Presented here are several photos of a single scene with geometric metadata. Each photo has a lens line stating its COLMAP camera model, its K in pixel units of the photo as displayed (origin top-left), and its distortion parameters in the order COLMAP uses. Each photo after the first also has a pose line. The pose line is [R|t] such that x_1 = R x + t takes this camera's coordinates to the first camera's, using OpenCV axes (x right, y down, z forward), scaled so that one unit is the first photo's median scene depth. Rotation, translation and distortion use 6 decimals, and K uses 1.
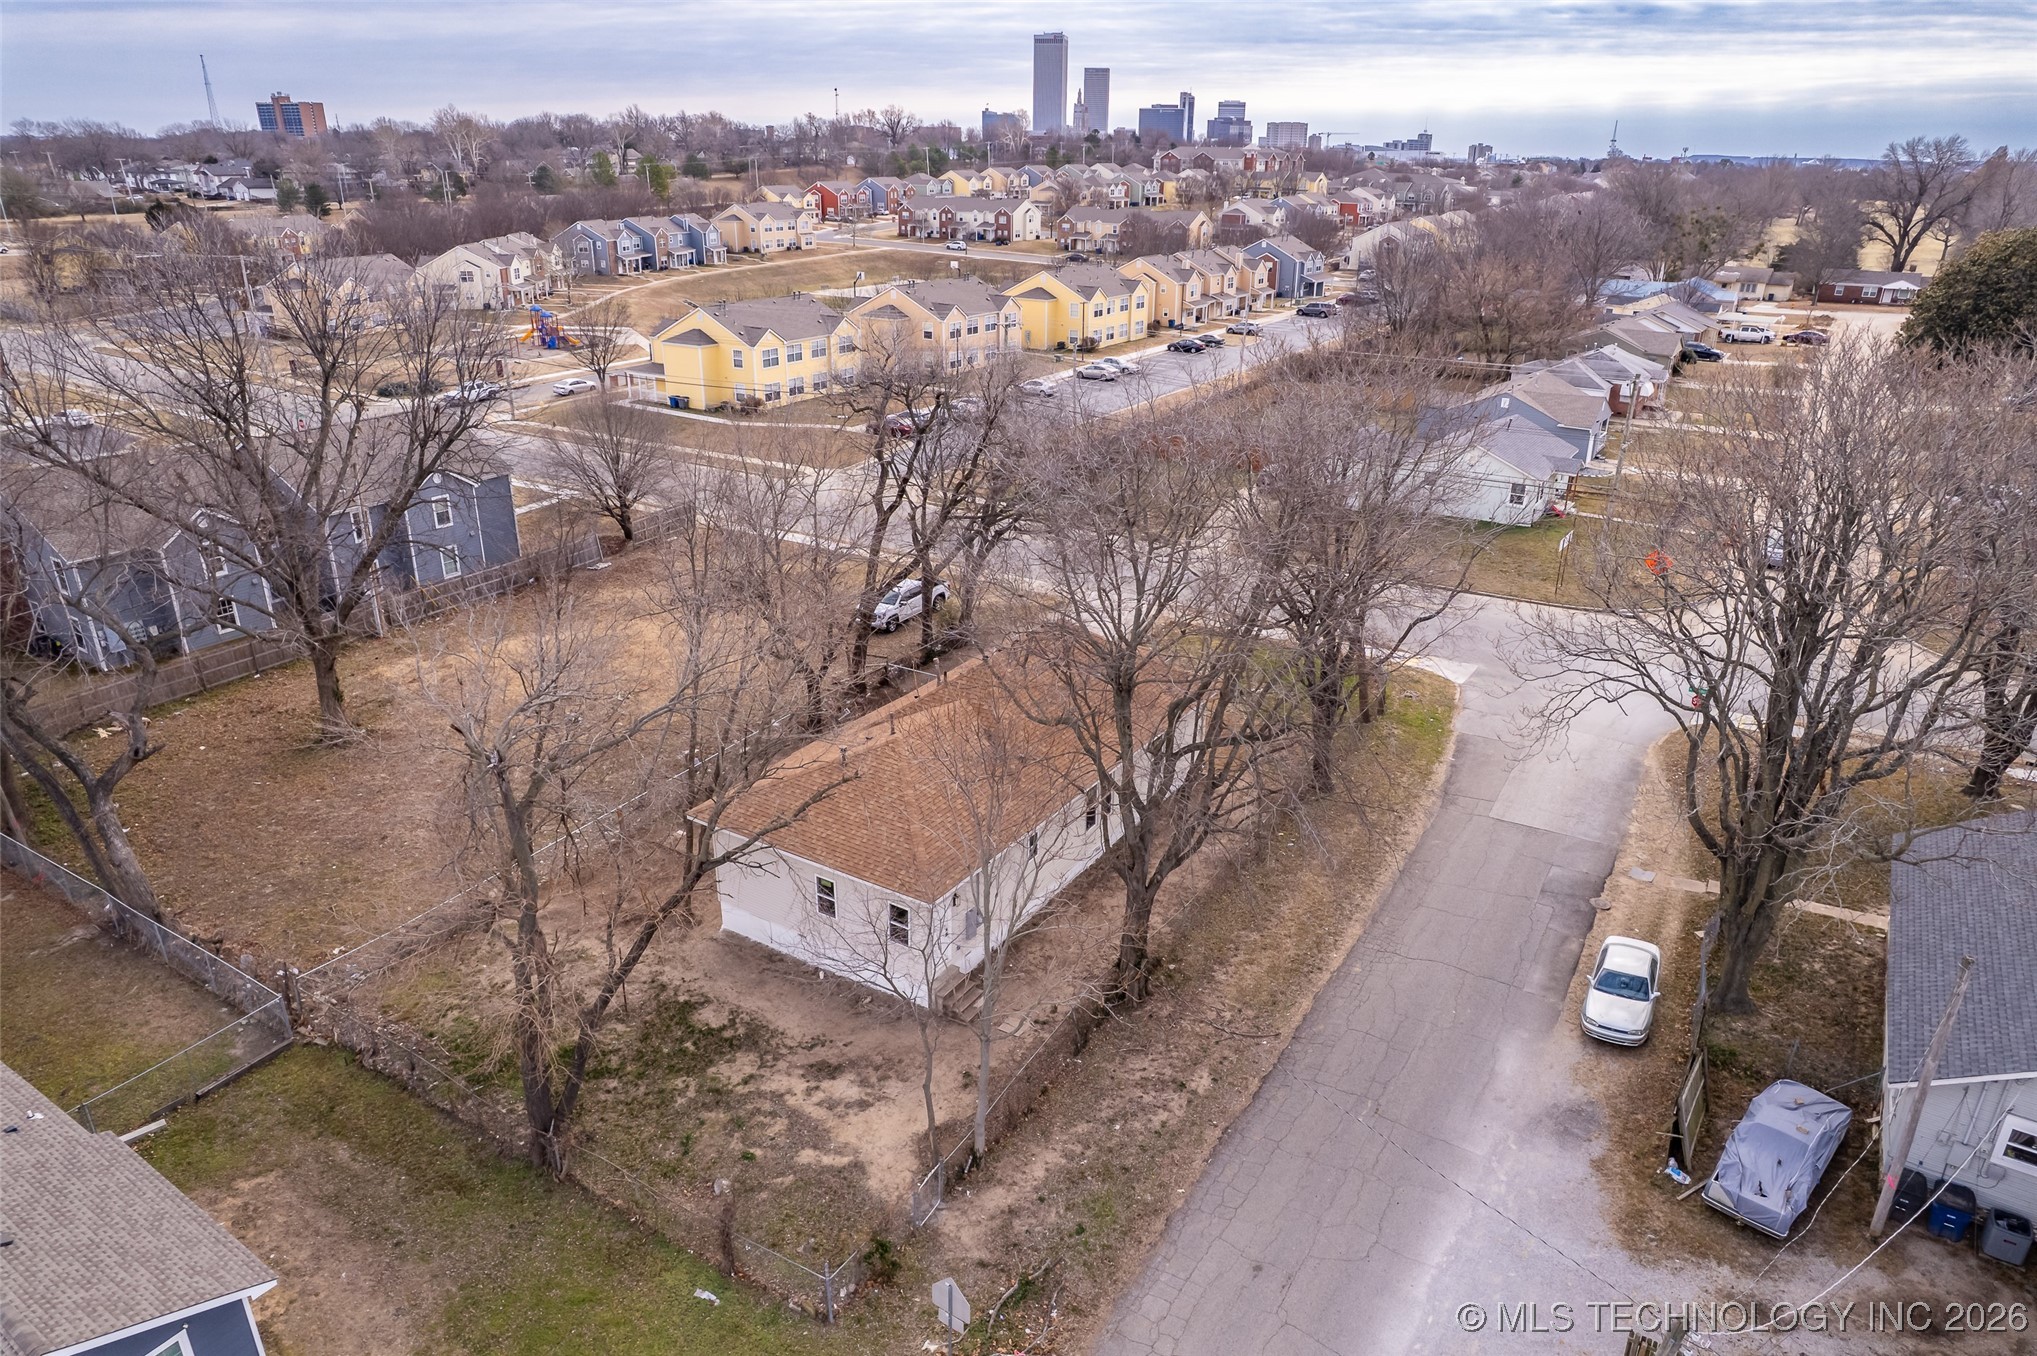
lens RADIAL K [[1304.9, 0, 1026.9], [0, 1304.9, 675.9], [0, 0, 1]] dist [-0.080190, 0.076657]
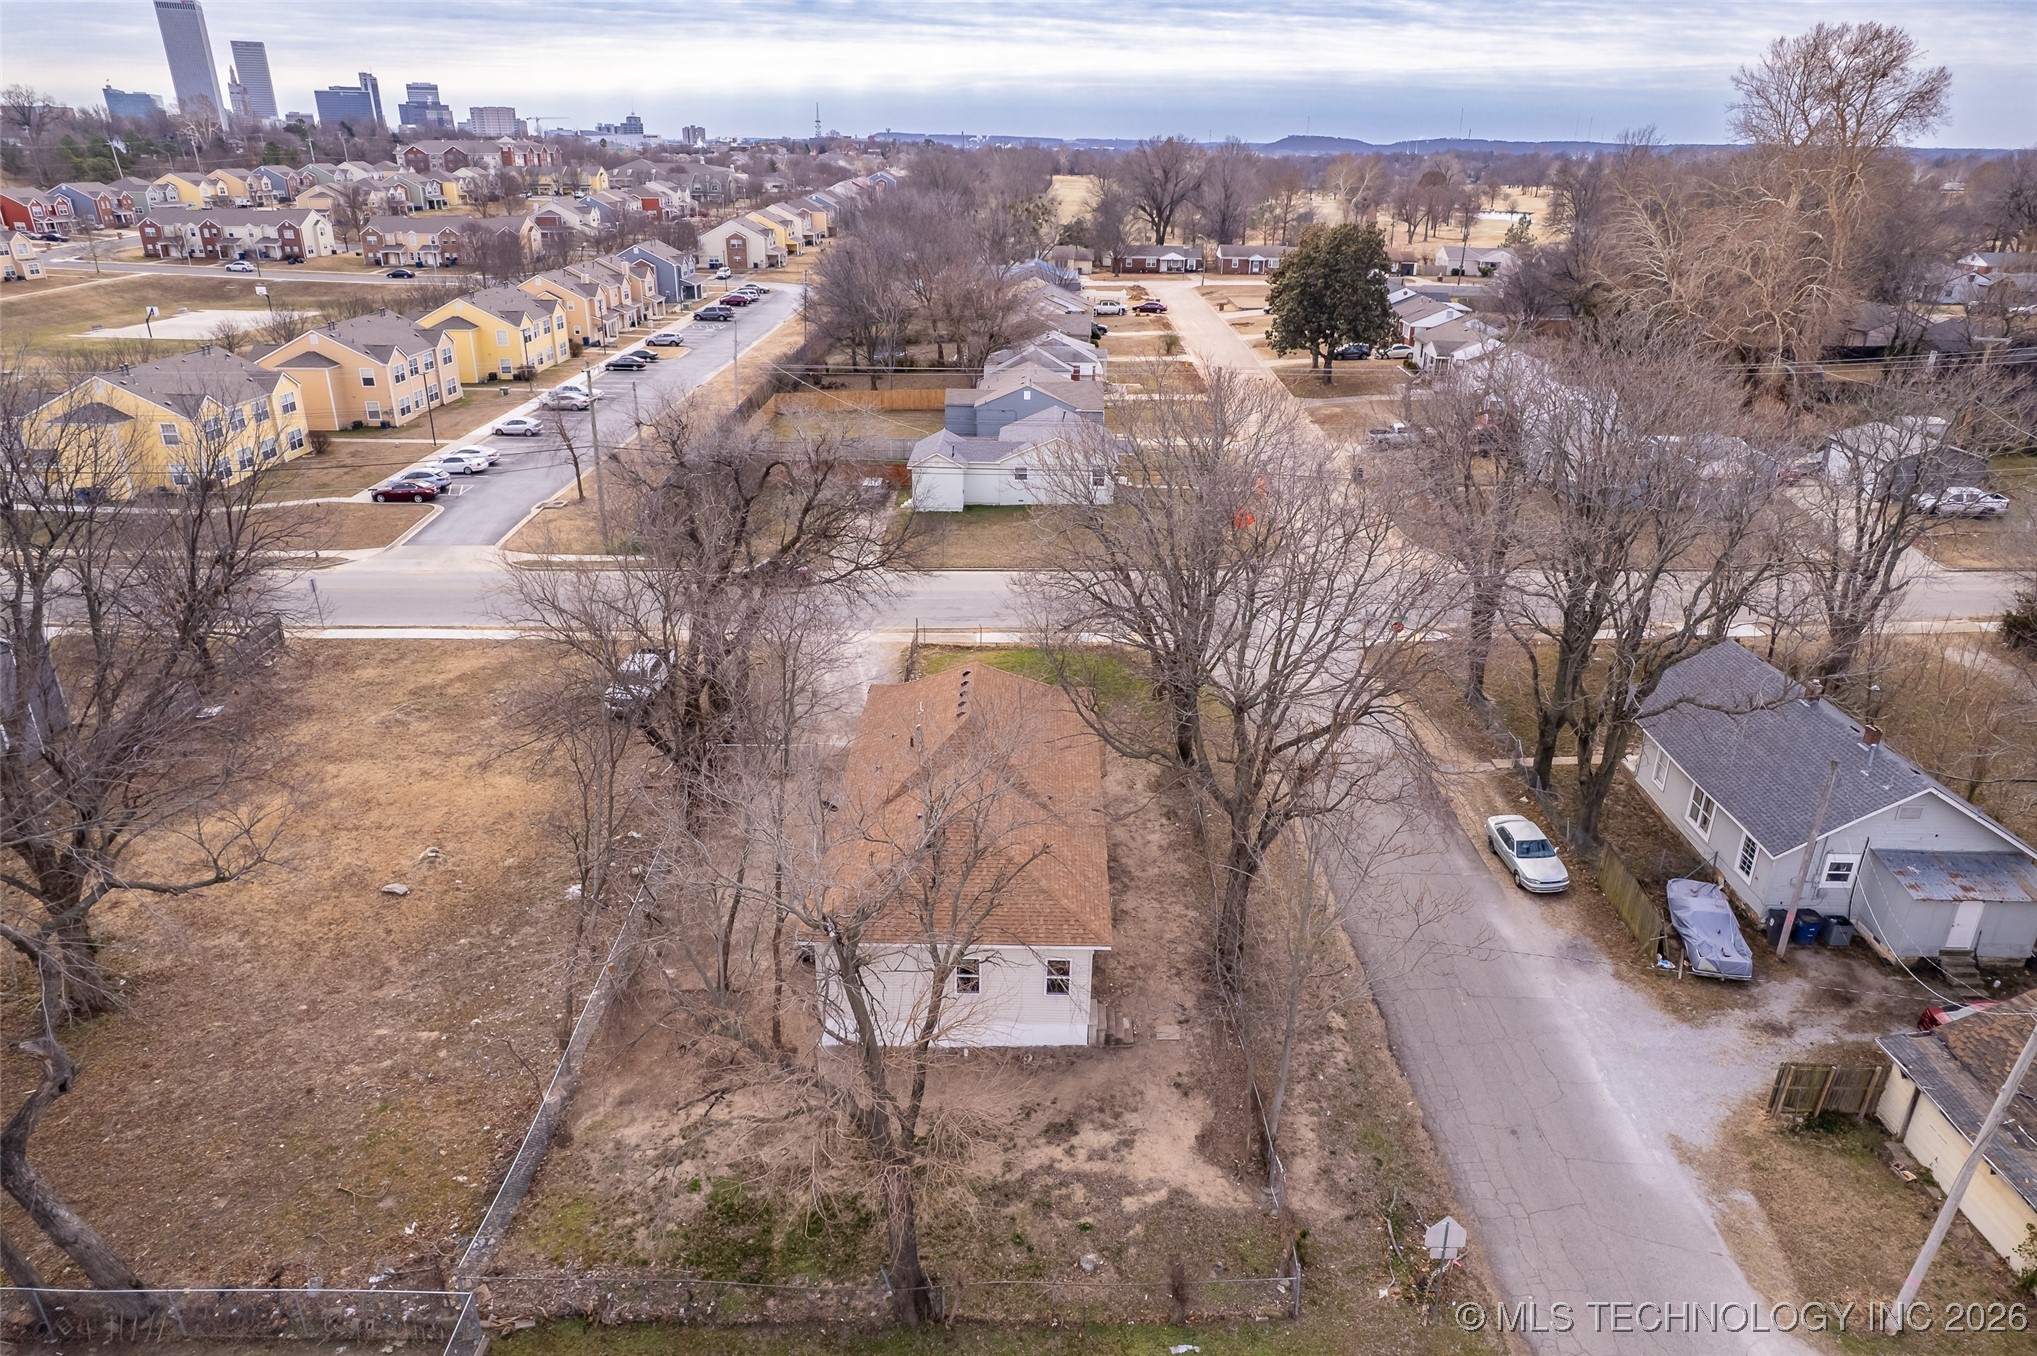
lens RADIAL K [[1304.9, 0, 1026.9], [0, 1304.9, 675.9], [0, 0, 1]] dist [-0.080190, 0.076657]
pose [[0.852034, -0.201686, 0.483074, -0.125297], [0.196264, 0.978564, 0.062391, -0.025486], [-0.485302, 0.041651, 0.873354, 0.018091]]
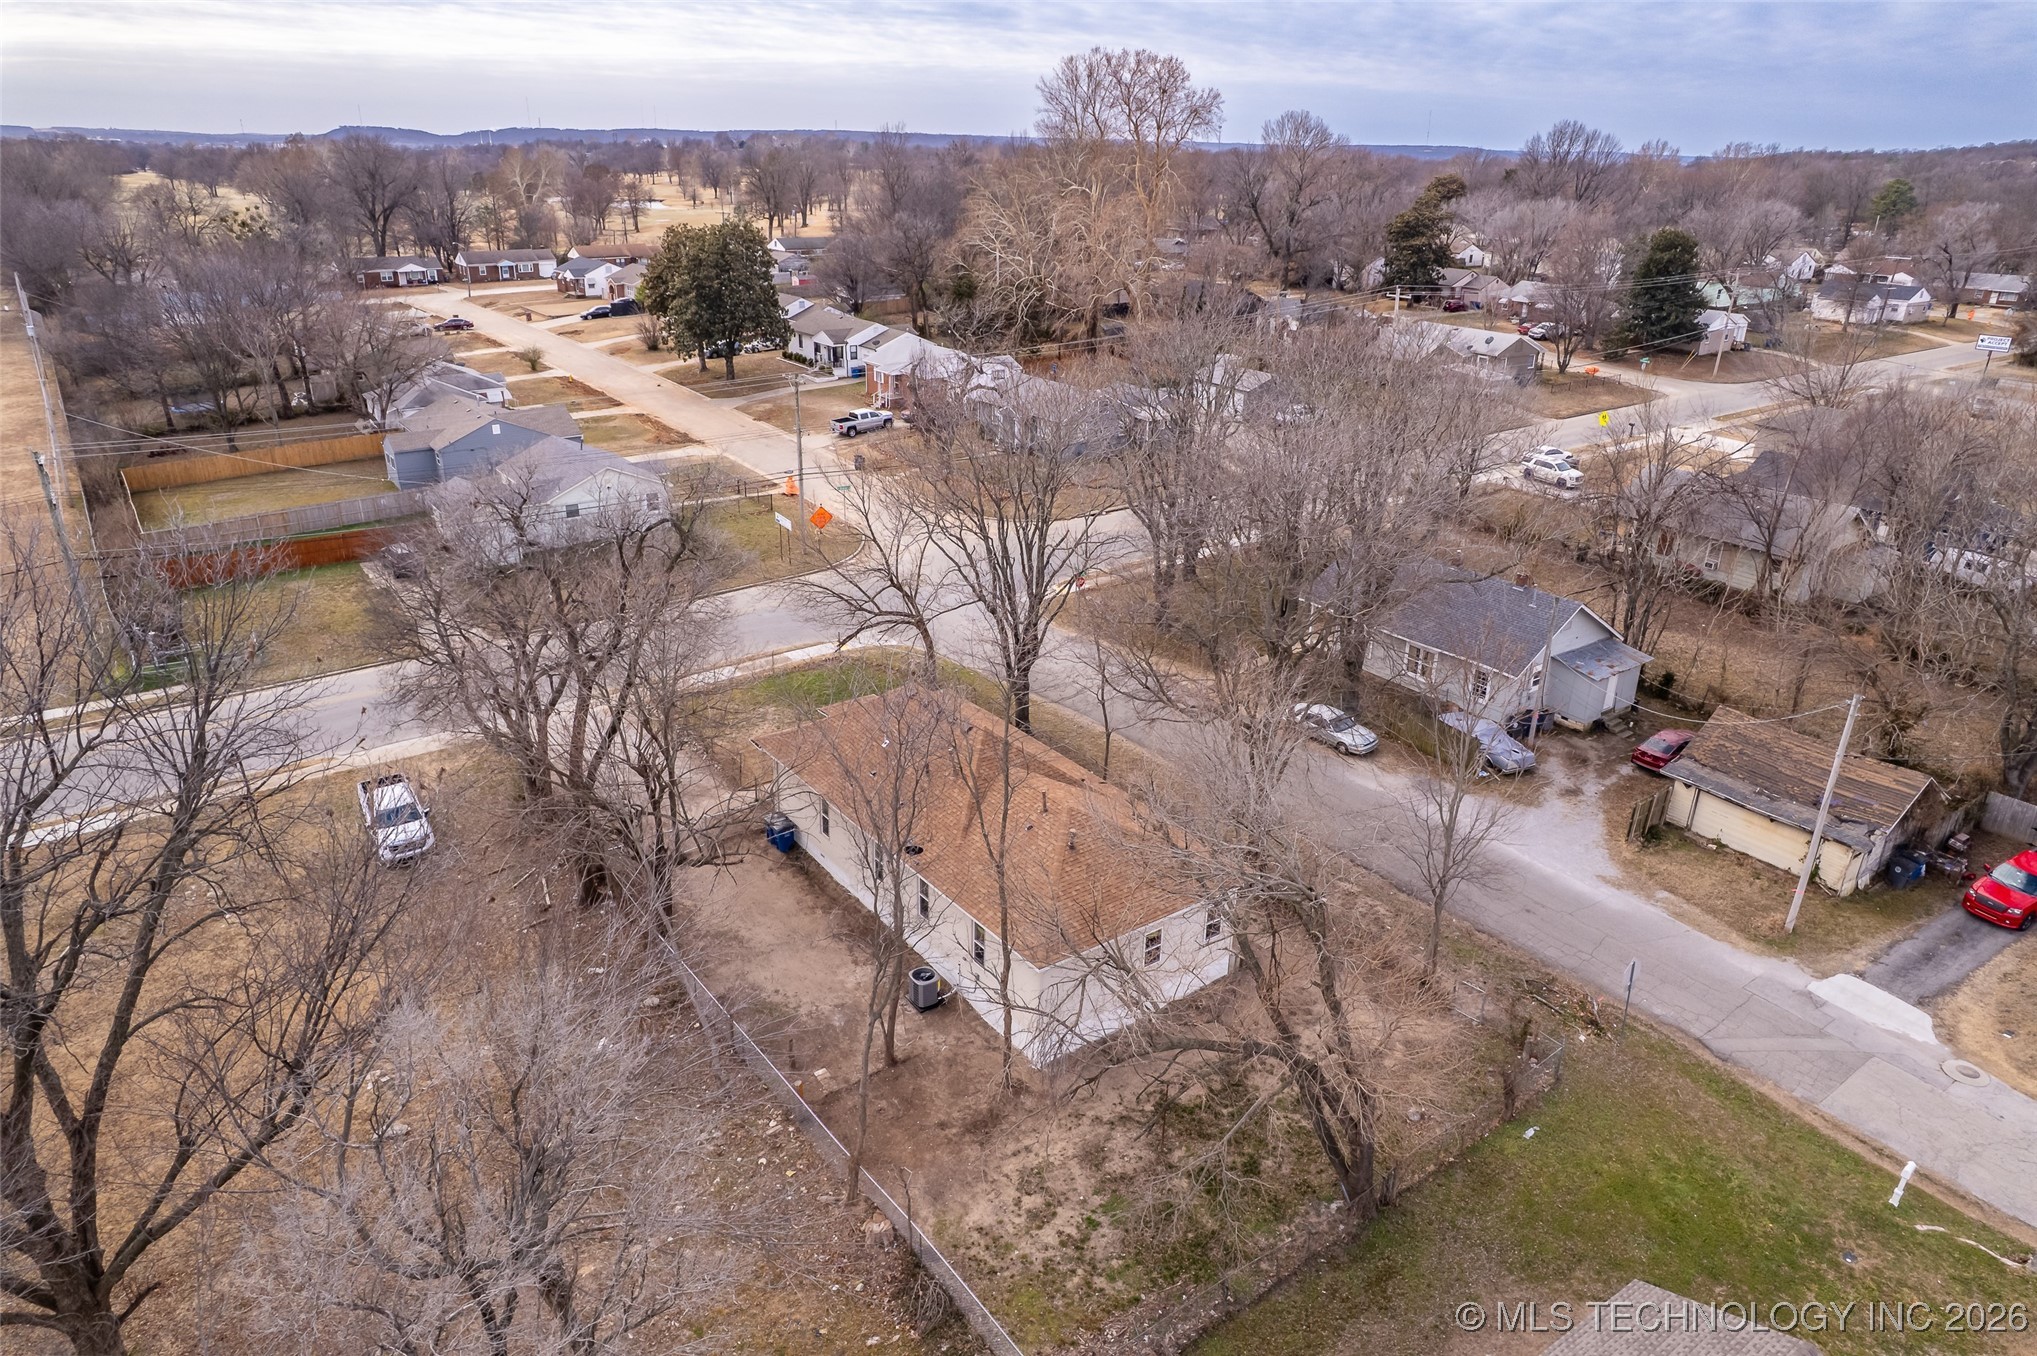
lens RADIAL K [[1304.9, 0, 1026.9], [0, 1304.9, 675.9], [0, 0, 1]] dist [-0.080190, 0.076657]
pose [[0.370167, -0.359311, 0.856663, -0.234792], [0.341121, 0.910321, 0.234417, -0.073966], [-0.864068, 0.205453, 0.459539, 0.121525]]
